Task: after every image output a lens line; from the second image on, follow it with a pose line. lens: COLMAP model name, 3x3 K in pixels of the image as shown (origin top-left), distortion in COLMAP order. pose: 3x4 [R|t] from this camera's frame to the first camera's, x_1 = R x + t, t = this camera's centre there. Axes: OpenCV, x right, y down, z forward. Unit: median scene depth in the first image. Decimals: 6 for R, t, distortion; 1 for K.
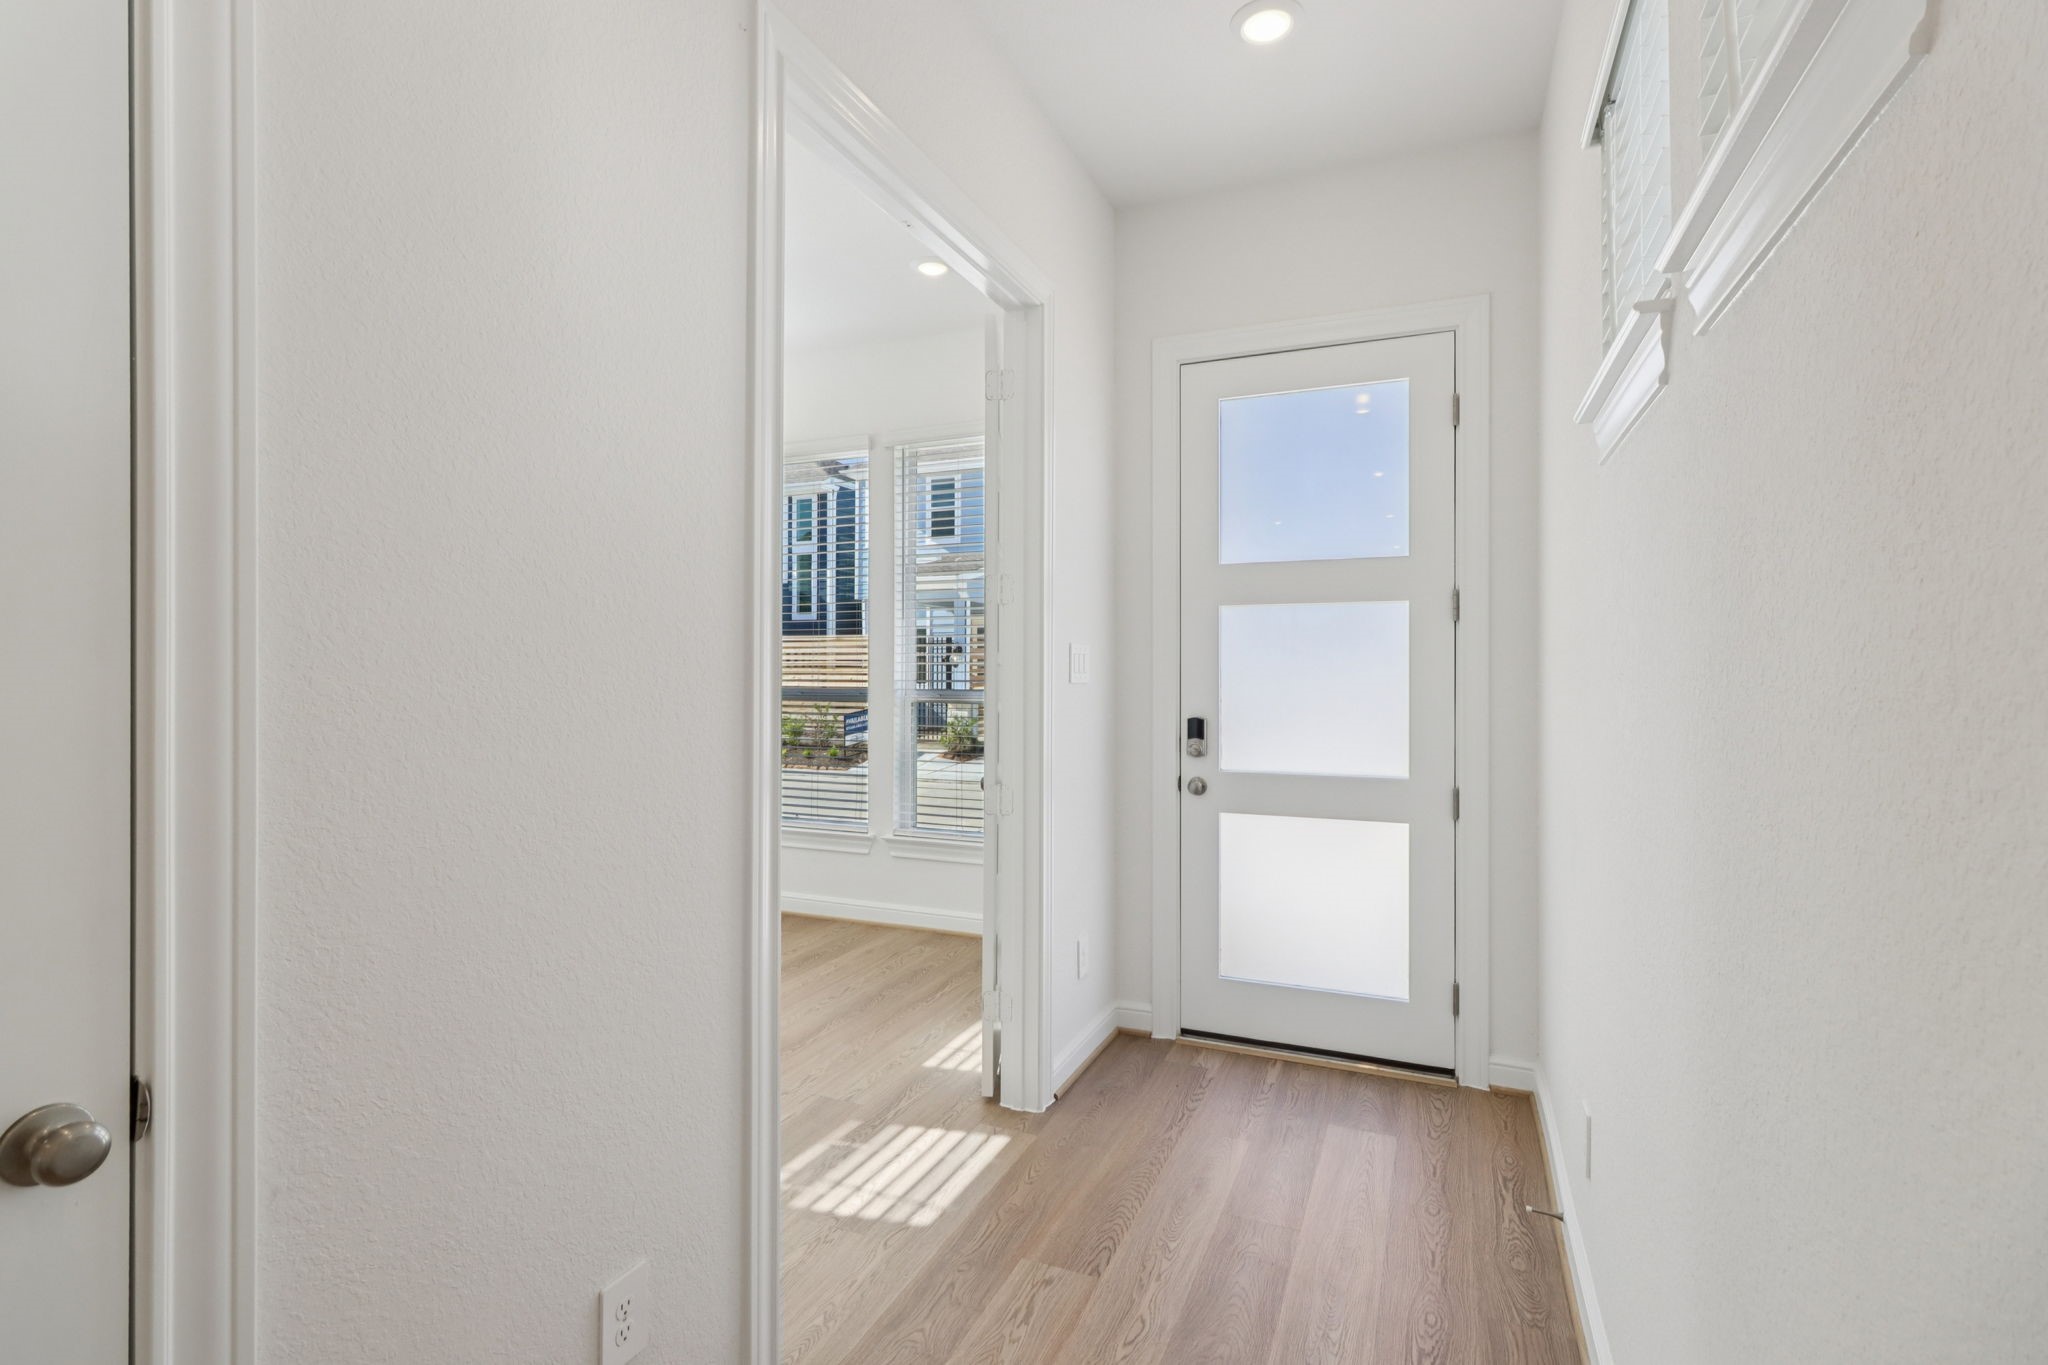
lens RADIAL K [[983.5, 0, 1017.7], [0, 983.5, 674.5], [0, 0, 1]] dist [0.000197, -0.000069]
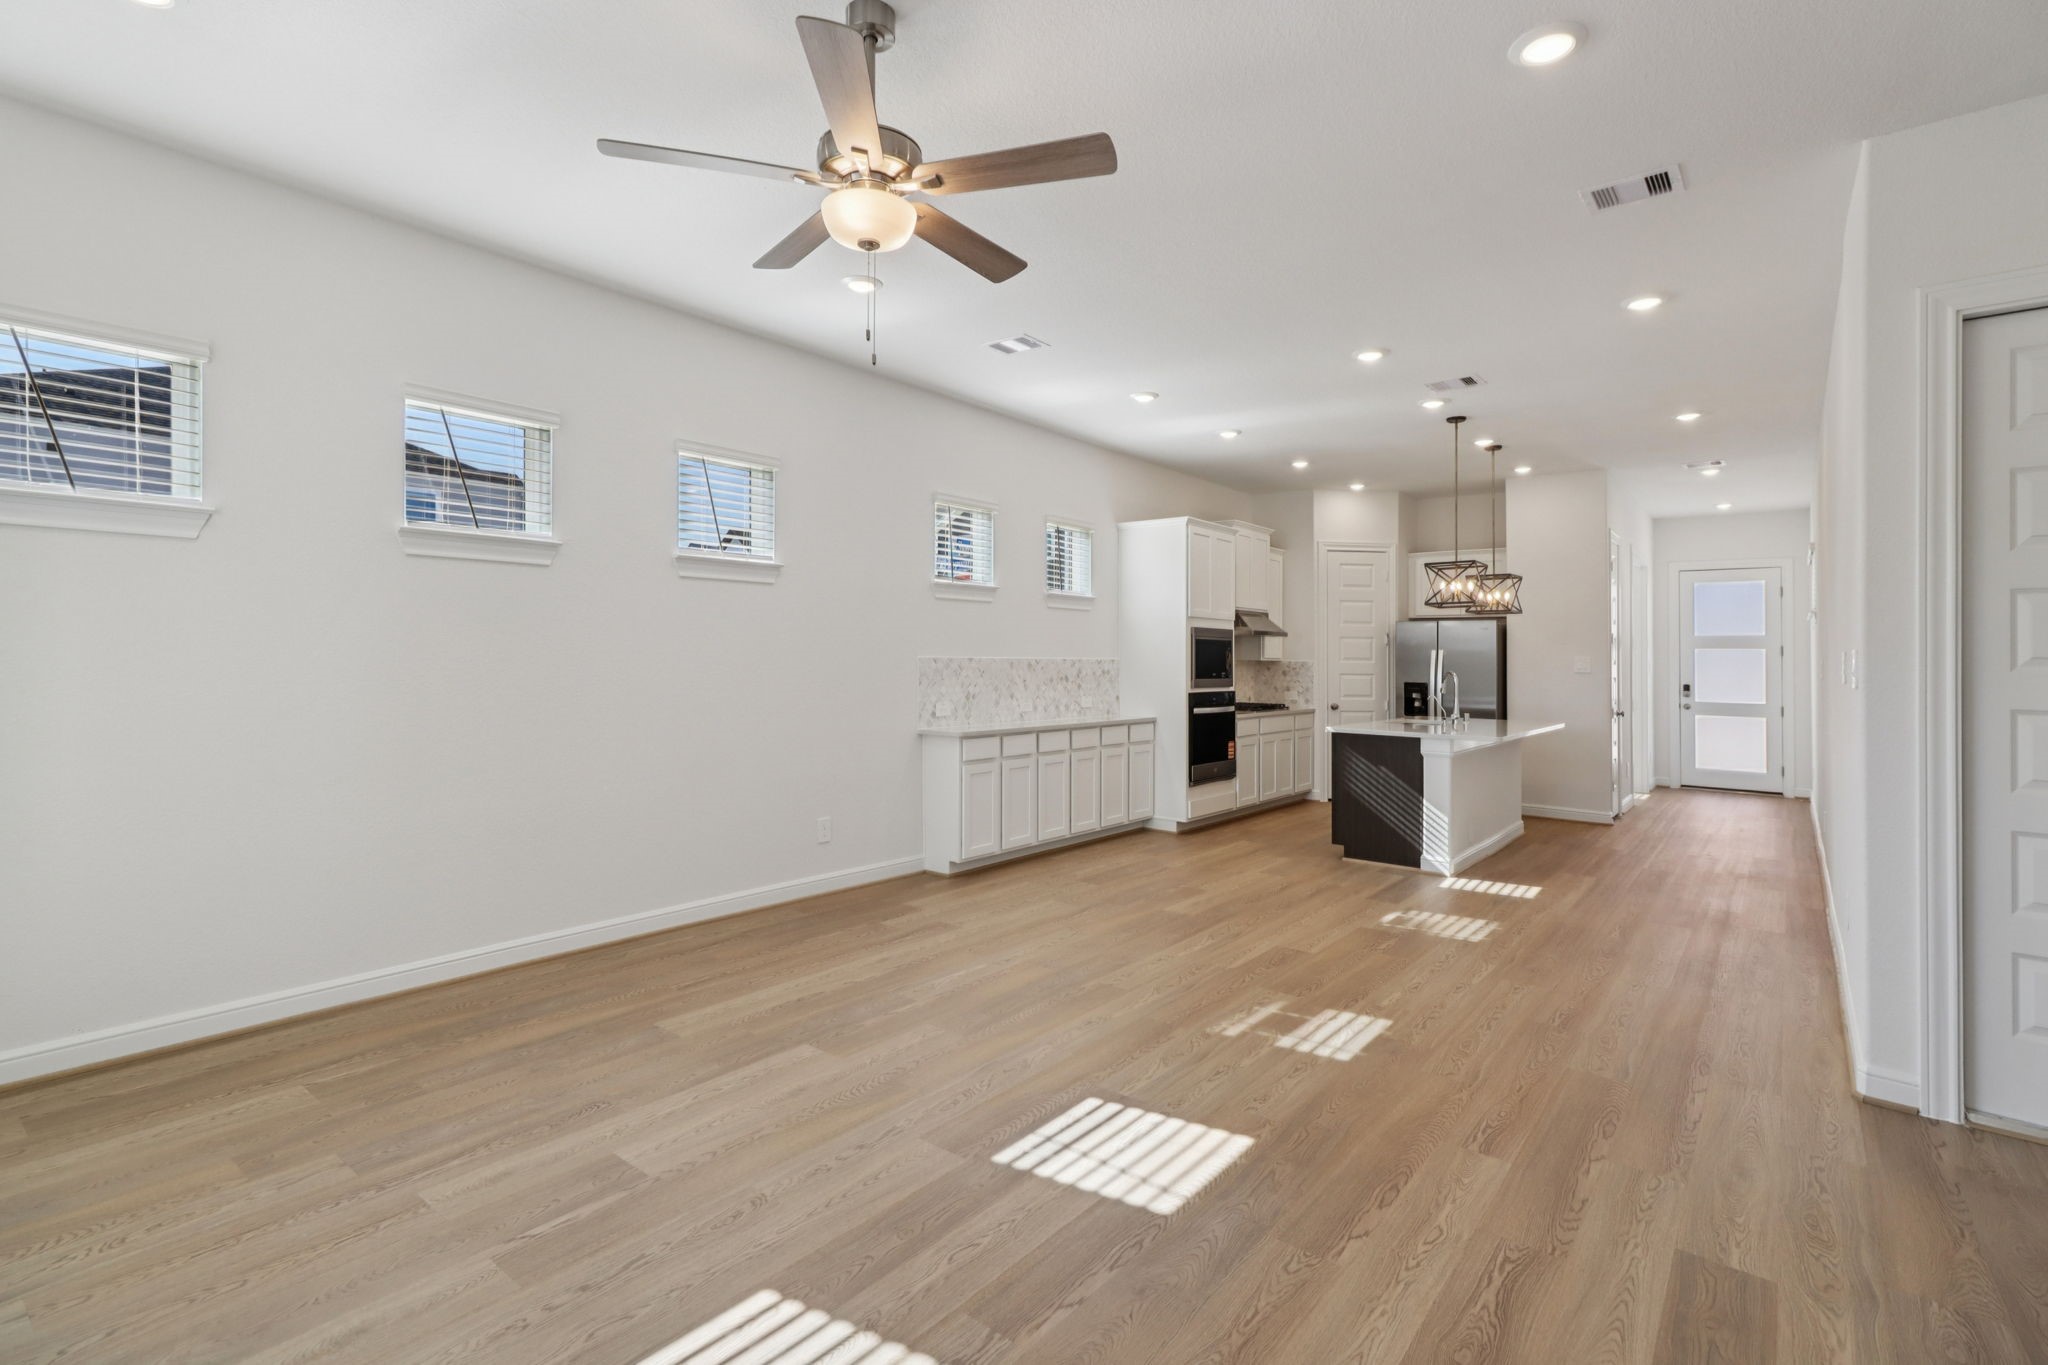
lens RADIAL K [[960.2, 0, 1010.2], [0, 960.2, 649.6], [0, 0, 1]] dist [0.000454, 0.000871]
pose [[0.970963, 0.008381, -0.239082, -1.180318], [-0.011206, 0.999883, -0.010457, -0.010522], [0.238966, 0.012833, 0.970943, -2.485039]]
